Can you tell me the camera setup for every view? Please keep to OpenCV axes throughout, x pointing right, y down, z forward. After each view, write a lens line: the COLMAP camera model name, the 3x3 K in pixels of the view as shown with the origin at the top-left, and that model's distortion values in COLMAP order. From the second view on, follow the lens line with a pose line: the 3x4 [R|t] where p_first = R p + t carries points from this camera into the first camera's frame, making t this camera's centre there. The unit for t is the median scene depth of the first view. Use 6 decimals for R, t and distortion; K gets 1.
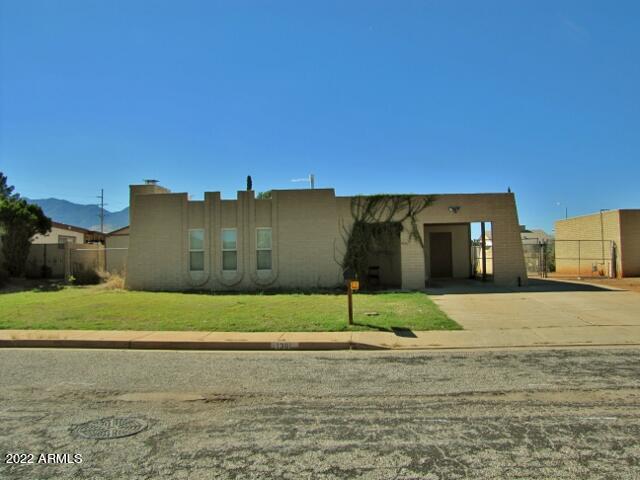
lens RADIAL K [[529.1, 0, 330.9], [0, 529.1, 238.2], [0, 0, 1]] dist [-0.152744, 0.123548]
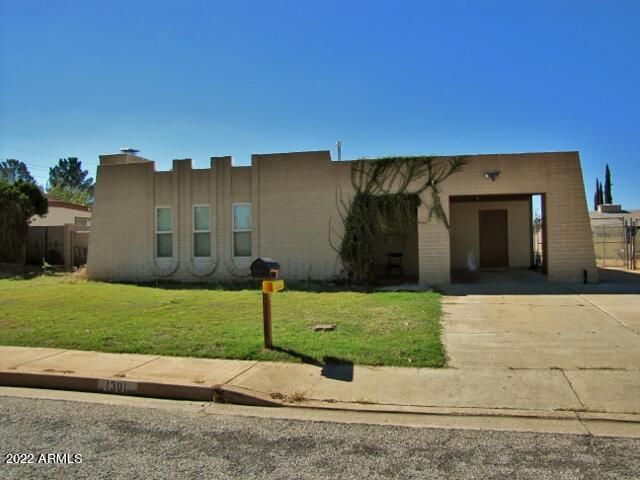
lens RADIAL K [[529.1, 0, 330.9], [0, 529.1, 238.2], [0, 0, 1]] dist [-0.152744, 0.123548]
pose [[0.984830, 0.002130, -0.173511, 0.140074], [0.003276, 0.999518, 0.030864, 0.008332], [0.173493, -0.030964, 0.984348, 0.250666]]
